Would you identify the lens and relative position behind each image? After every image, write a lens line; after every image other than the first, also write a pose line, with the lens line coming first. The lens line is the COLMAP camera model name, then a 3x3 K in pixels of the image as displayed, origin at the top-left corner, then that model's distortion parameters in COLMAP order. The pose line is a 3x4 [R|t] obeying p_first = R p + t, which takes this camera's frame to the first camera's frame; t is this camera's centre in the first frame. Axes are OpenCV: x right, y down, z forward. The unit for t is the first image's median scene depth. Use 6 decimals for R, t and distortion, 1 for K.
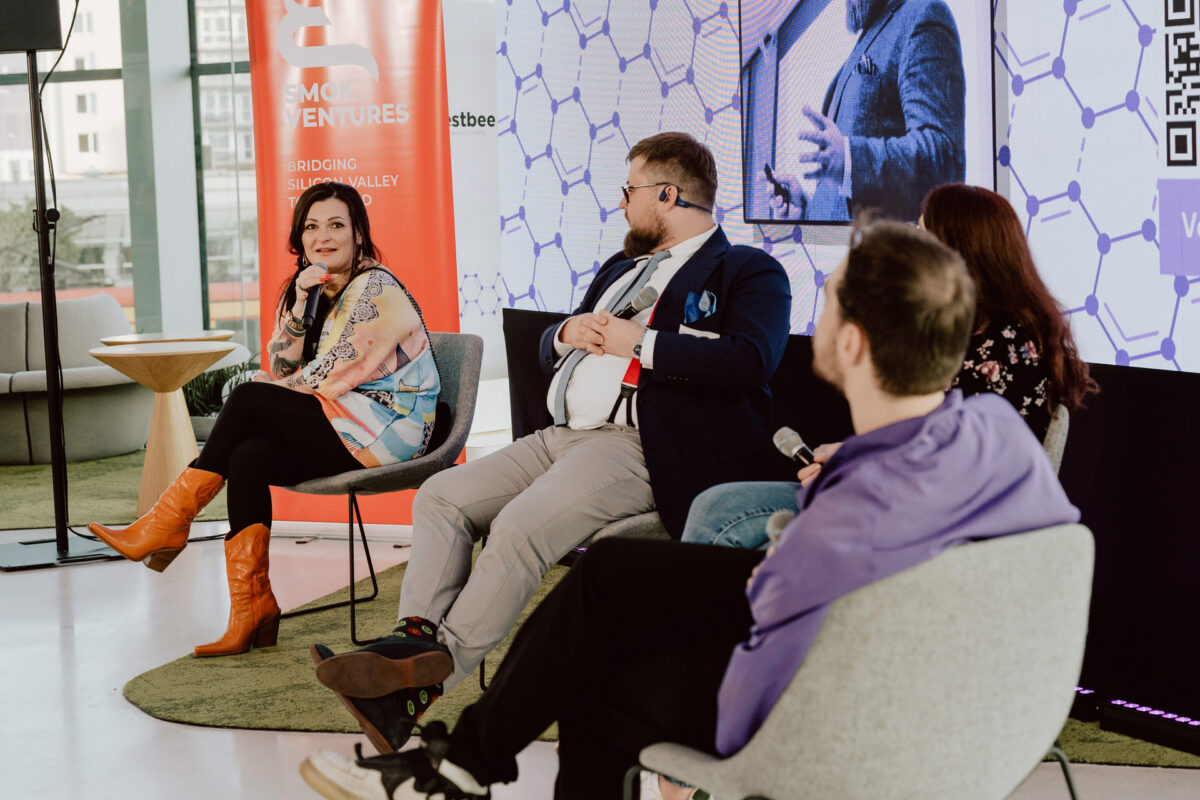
lens RADIAL K [[2249.8, 0, 600.1], [0, 2249.8, 399.6], [0, 0, 1]] dist [-0.030347, 0.000000]
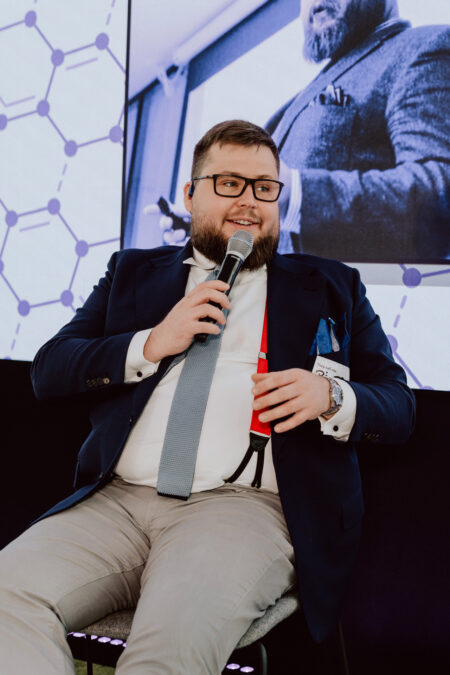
lens RADIAL K [[1156.1, 0, 225.0], [0, 1156.1, 337.5], [0, 0, 1]] dist [0.025030, 0.000000]
pose [[0.847905, 0.042357, 0.528453, -0.182246], [-0.008855, 0.997796, -0.065767, -0.011818], [-0.530074, 0.051085, 0.846411, 0.613684]]
